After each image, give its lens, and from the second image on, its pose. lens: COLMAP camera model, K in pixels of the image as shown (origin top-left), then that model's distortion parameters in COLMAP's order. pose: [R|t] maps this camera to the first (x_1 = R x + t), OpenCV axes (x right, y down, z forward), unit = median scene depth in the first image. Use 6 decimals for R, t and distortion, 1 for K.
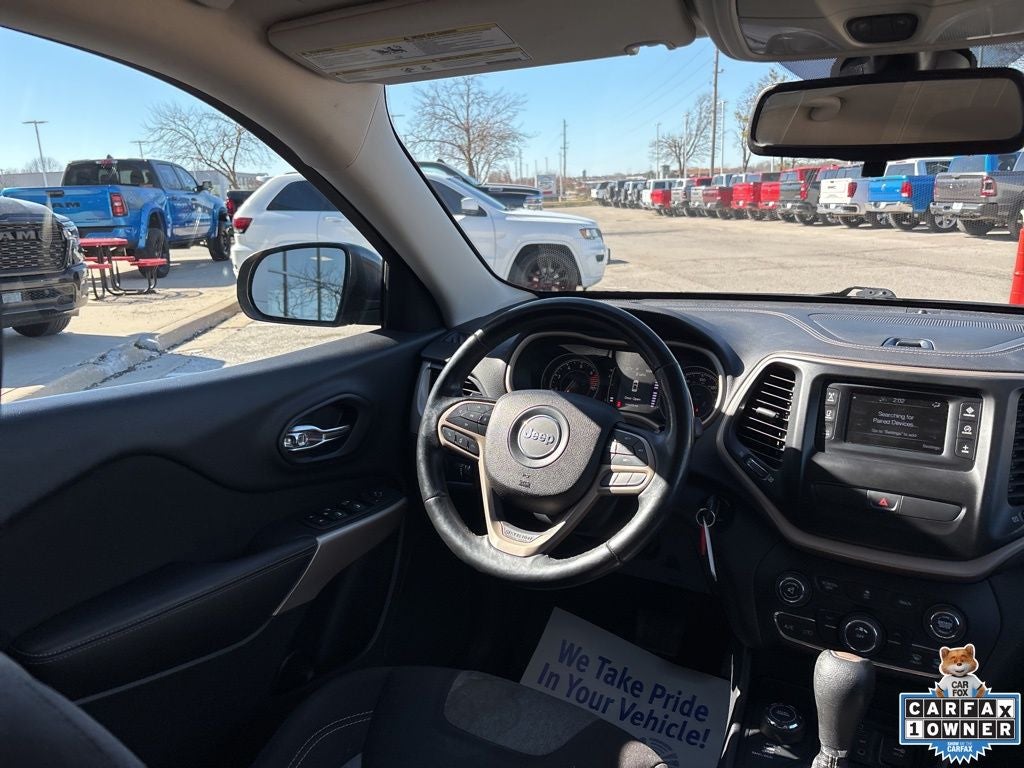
lens RADIAL K [[775.0, 0, 518.1], [0, 775.0, 390.7], [0, 0, 1]] dist [0.058659, -0.076508]
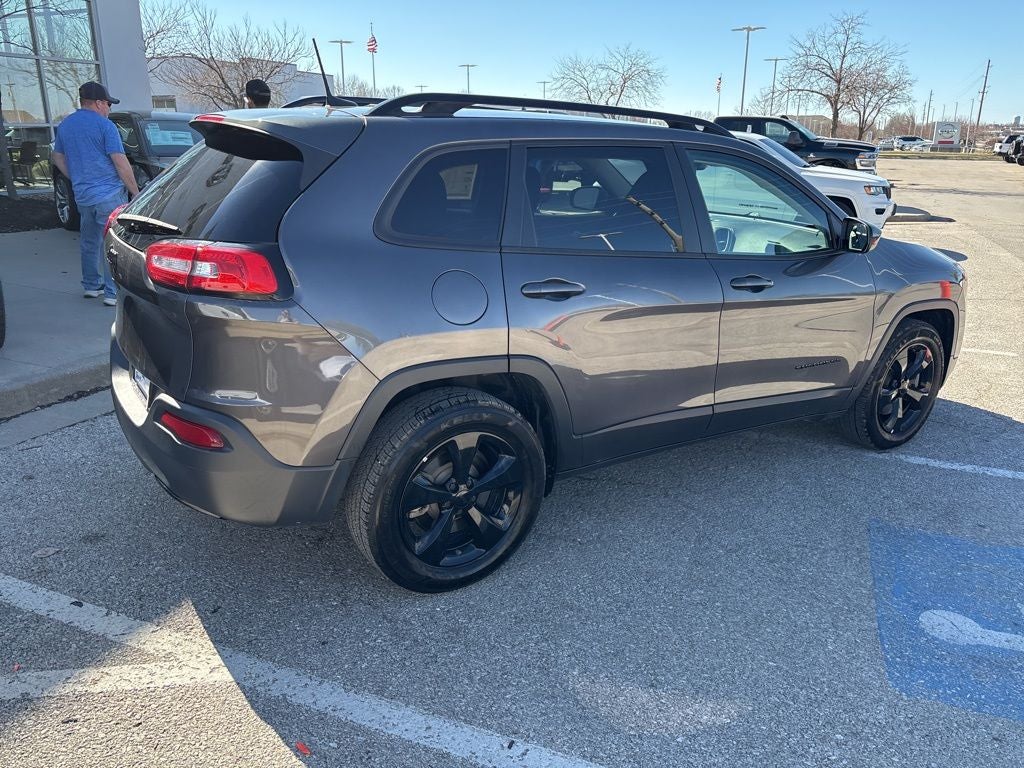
lens RADIAL K [[775.0, 0, 518.1], [0, 775.0, 390.7], [0, 0, 1]] dist [0.058659, -0.076508]
pose [[0.895185, 0.177713, -0.408731, 0.767621], [-0.148020, 0.983558, 0.103456, 0.300246], [0.420396, -0.032112, 0.906772, -1.731551]]
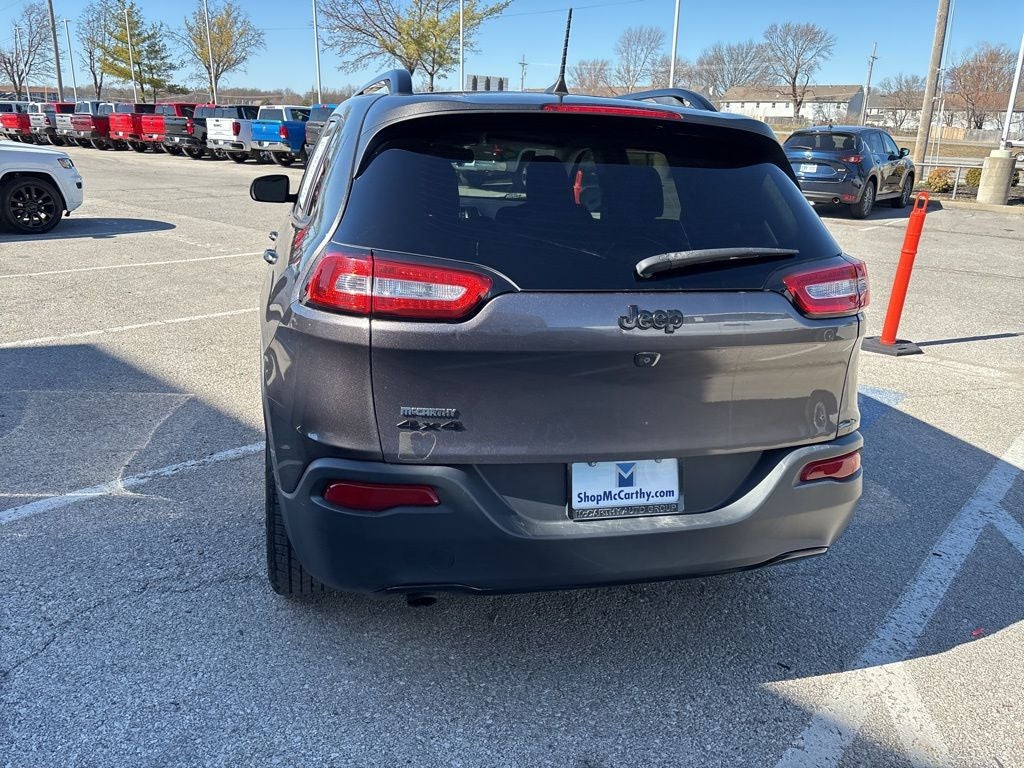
lens RADIAL K [[775.0, 0, 518.1], [0, 775.0, 390.7], [0, 0, 1]] dist [0.058659, -0.076508]
pose [[0.716410, -0.173521, 0.675757, -1.272590], [0.118433, 0.984767, 0.127310, 0.263342], [-0.687554, -0.011174, 0.726047, -1.318982]]
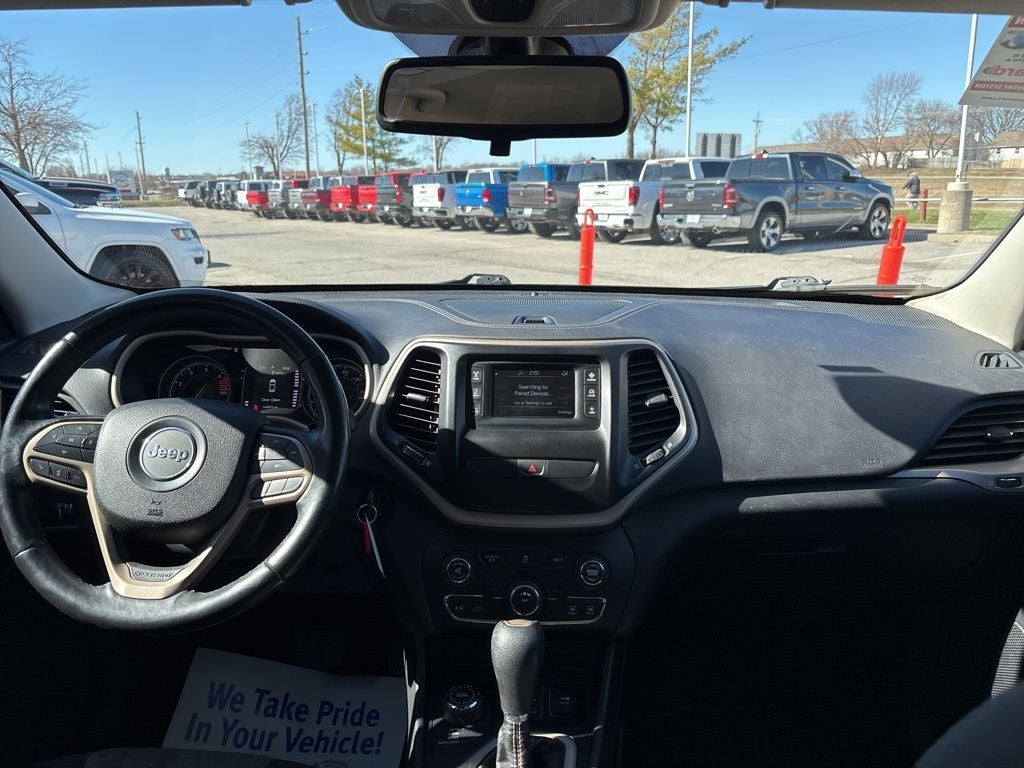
lens RADIAL K [[776.1, 0, 521.7], [0, 776.1, 381.9], [0, 0, 1]] dist [0.050932, -0.074347]
pose [[0.880101, -0.093873, 0.465413, -0.013506], [0.100662, 0.994867, 0.010311, 0.007219], [-0.463992, 0.037774, 0.885034, 0.040577]]
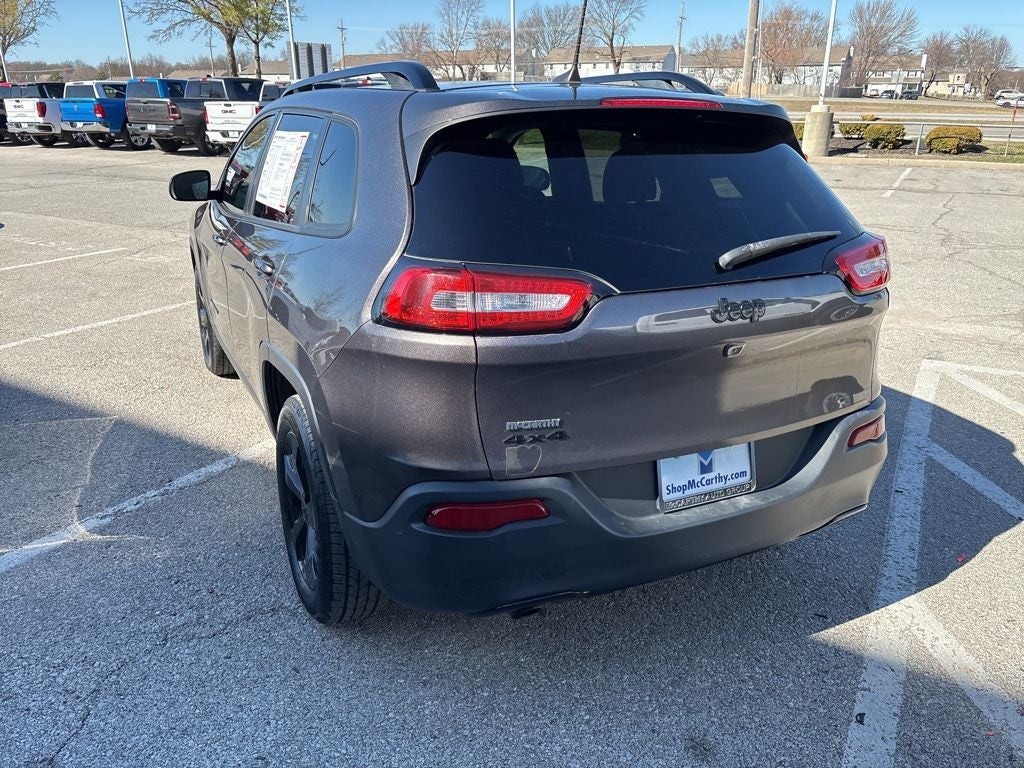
lens RADIAL K [[772.5, 0, 517.9], [0, 772.5, 394.5], [0, 0, 1]] dist [0.049760, -0.061781]
pose [[0.555694, -0.270091, 0.786292, -1.439583], [0.184657, 0.962233, 0.200024, 0.175314], [-0.810620, 0.034042, 0.584582, -1.085837]]
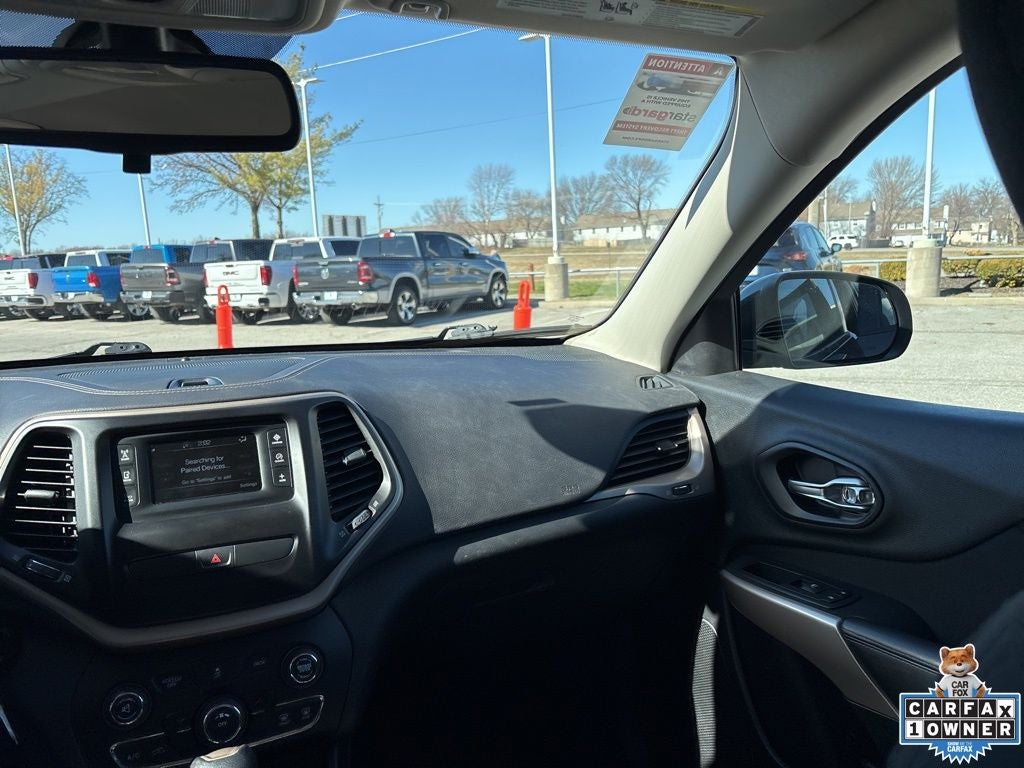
lens RADIAL K [[775.0, 0, 518.1], [0, 775.0, 390.7], [0, 0, 1]] dist [0.058659, -0.076508]
pose [[0.585708, -0.124457, 0.800910, -0.002981], [0.215779, 0.976423, -0.006070, 0.021715], [-0.781272, 0.176375, 0.598754, 0.106939]]
